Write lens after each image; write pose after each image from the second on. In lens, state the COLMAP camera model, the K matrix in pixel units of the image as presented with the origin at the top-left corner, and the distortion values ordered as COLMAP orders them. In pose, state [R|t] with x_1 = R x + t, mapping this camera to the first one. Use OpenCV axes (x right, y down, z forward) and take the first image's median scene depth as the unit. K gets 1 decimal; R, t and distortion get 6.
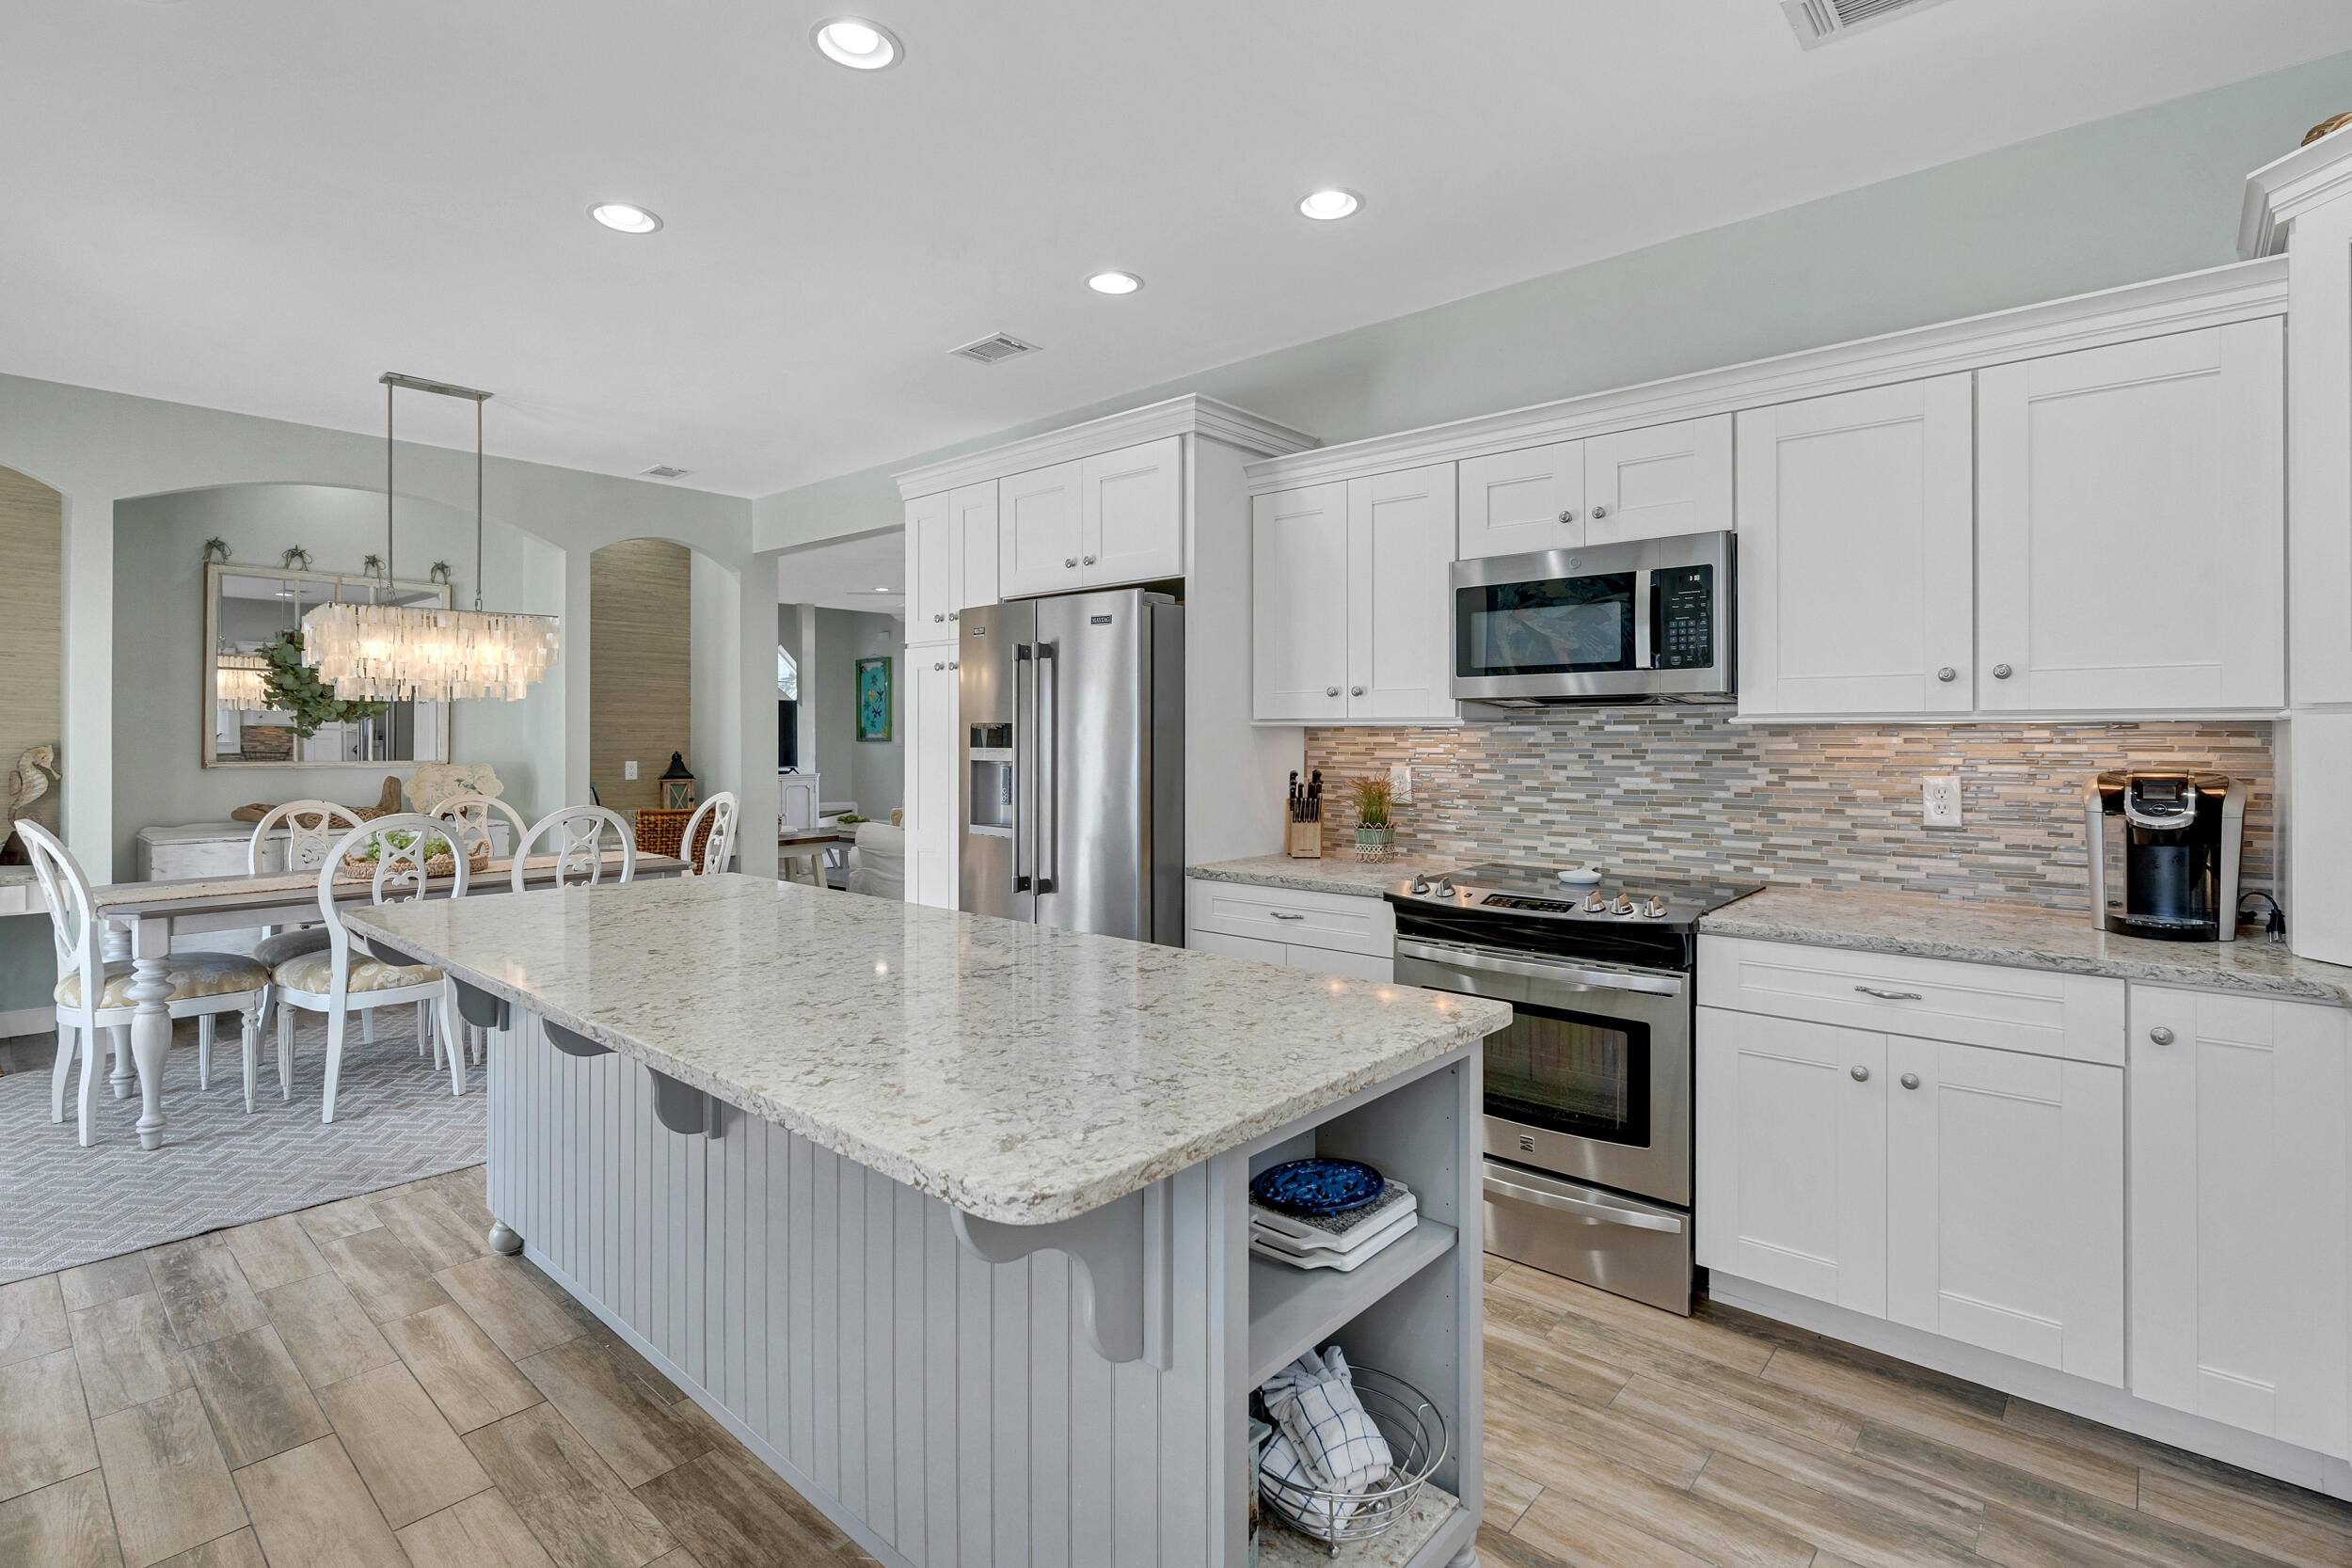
lens RADIAL K [[1068.1, 0, 1186.9], [0, 1068.1, 747.2], [0, 0, 1]] dist [-0.012328, 0.004417]
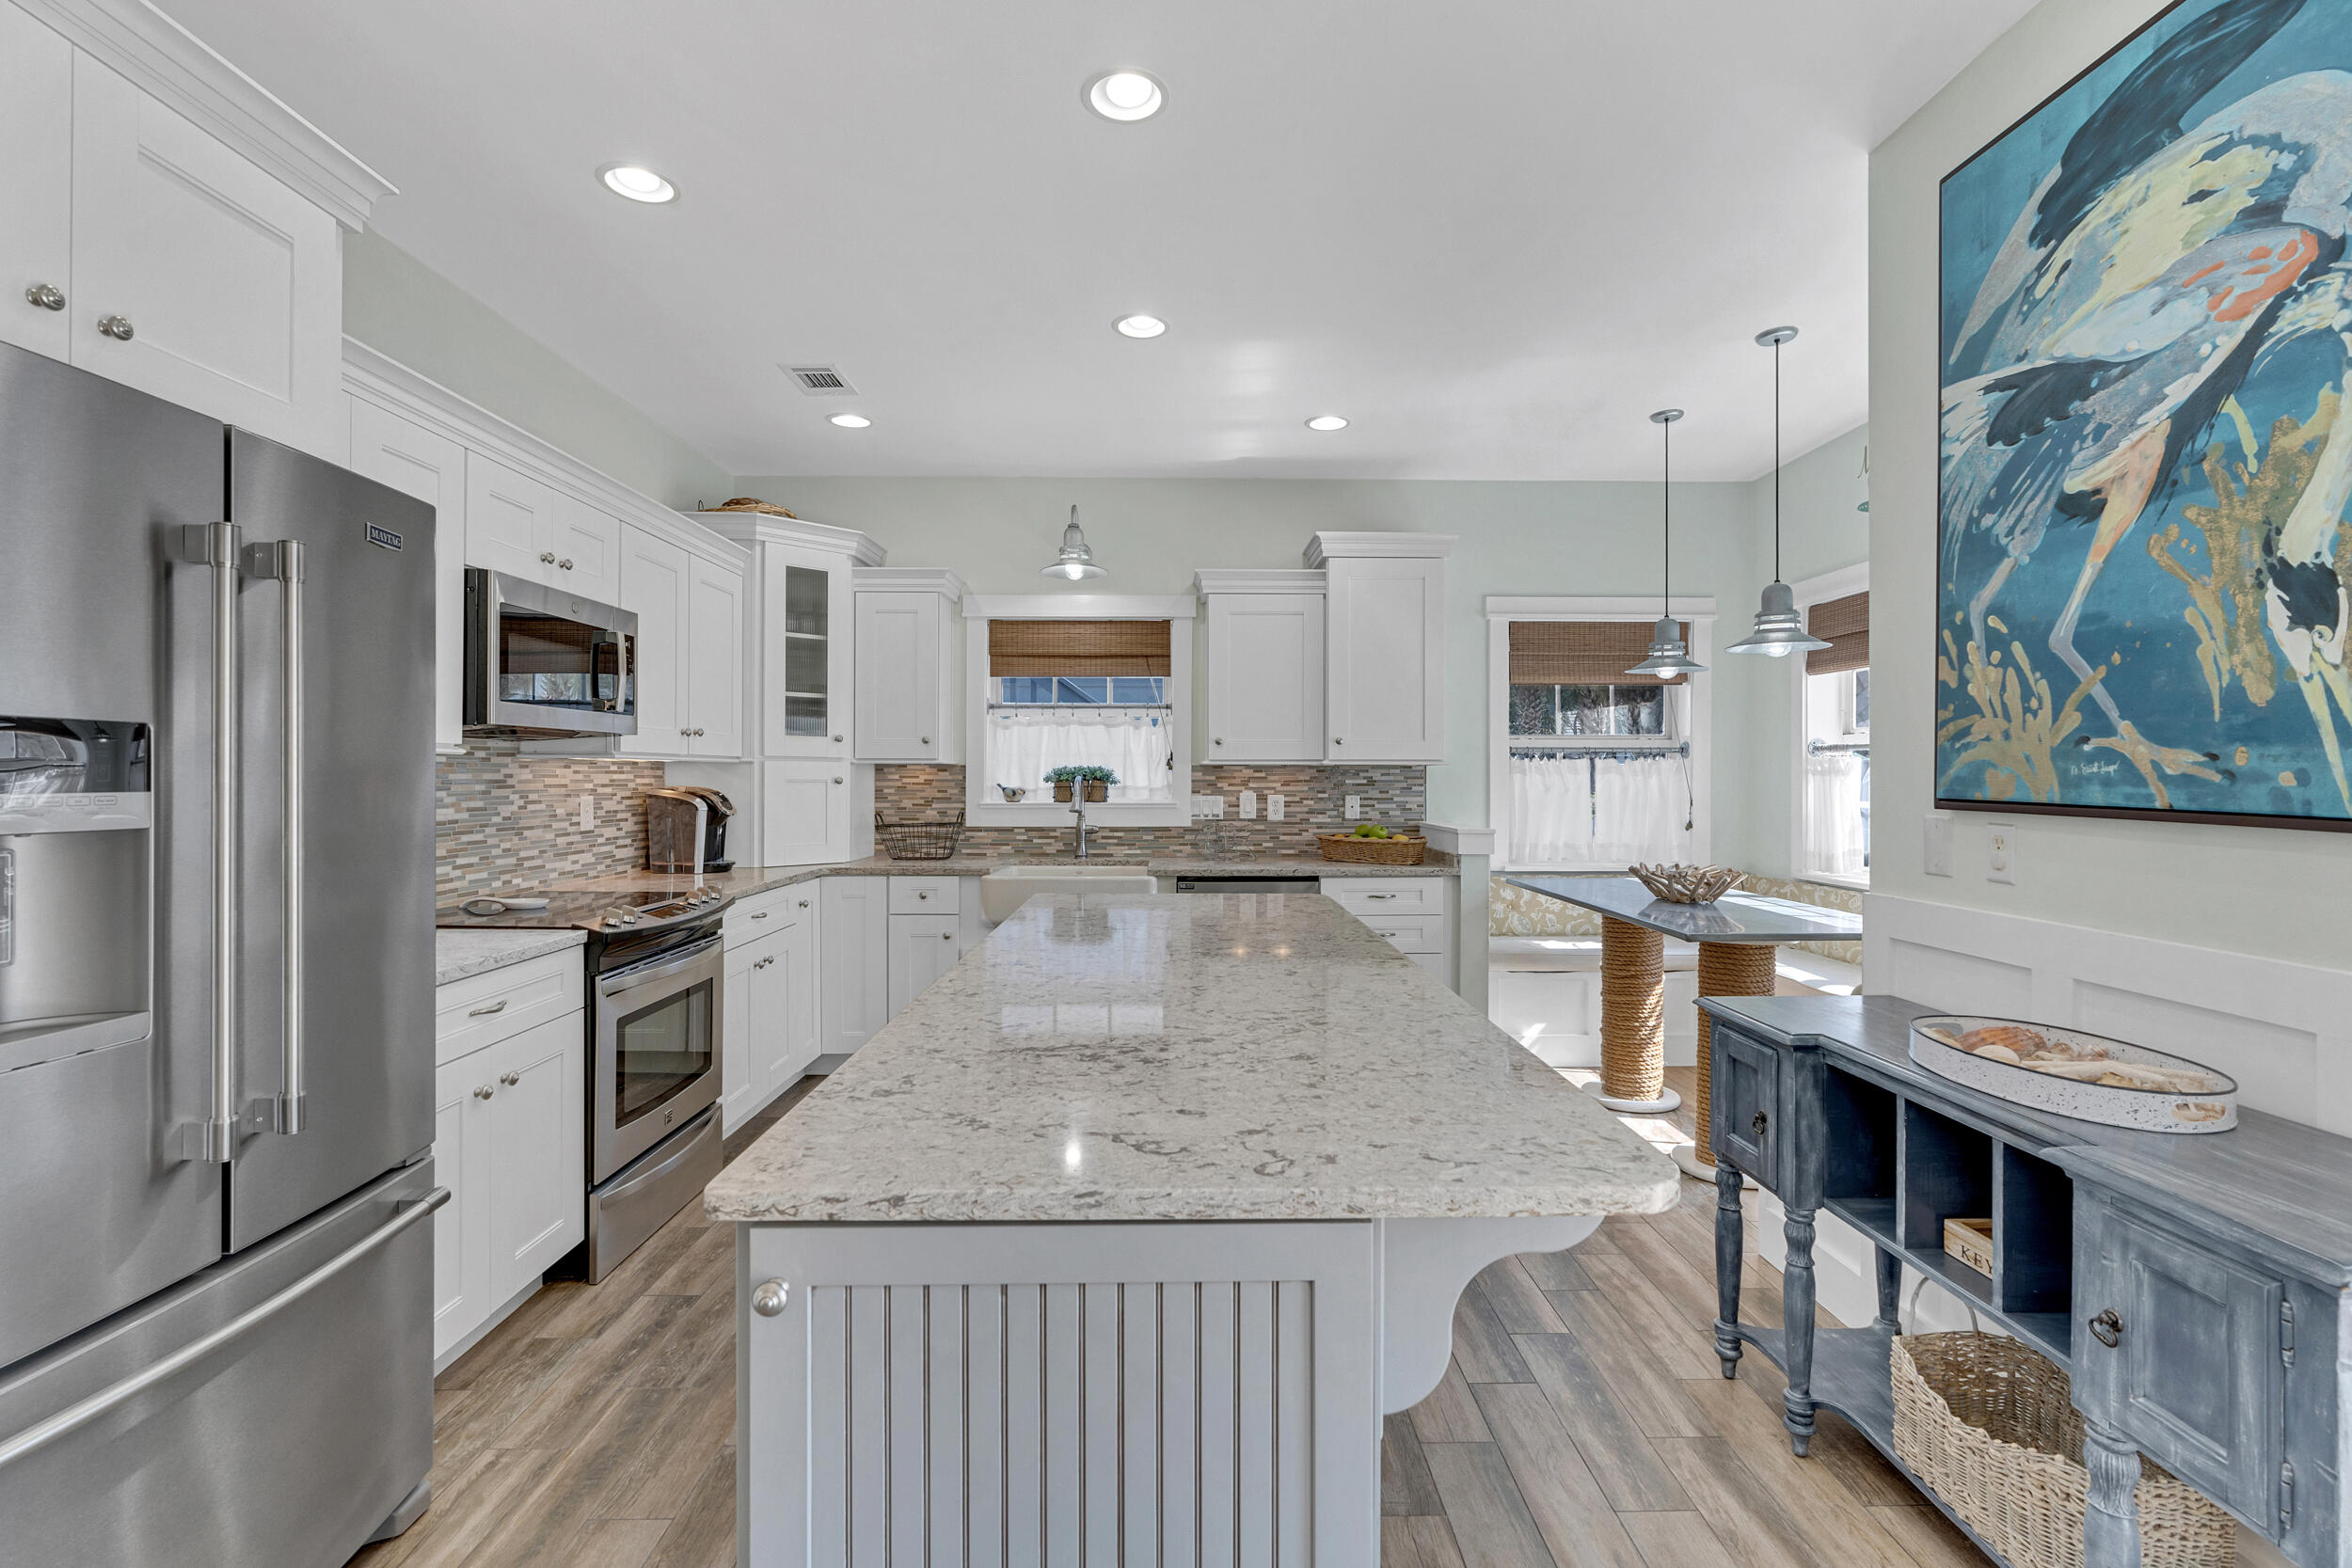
lens RADIAL K [[1068.1, 0, 1183.4], [0, 1068.1, 775.4], [0, 0, 1]] dist [-0.012328, 0.004417]
pose [[-0.651453, -0.000791, 0.758688, -0.795226], [0.009041, 0.999920, 0.008806, -0.005532], [-0.758635, 0.012596, -0.651394, 1.135340]]
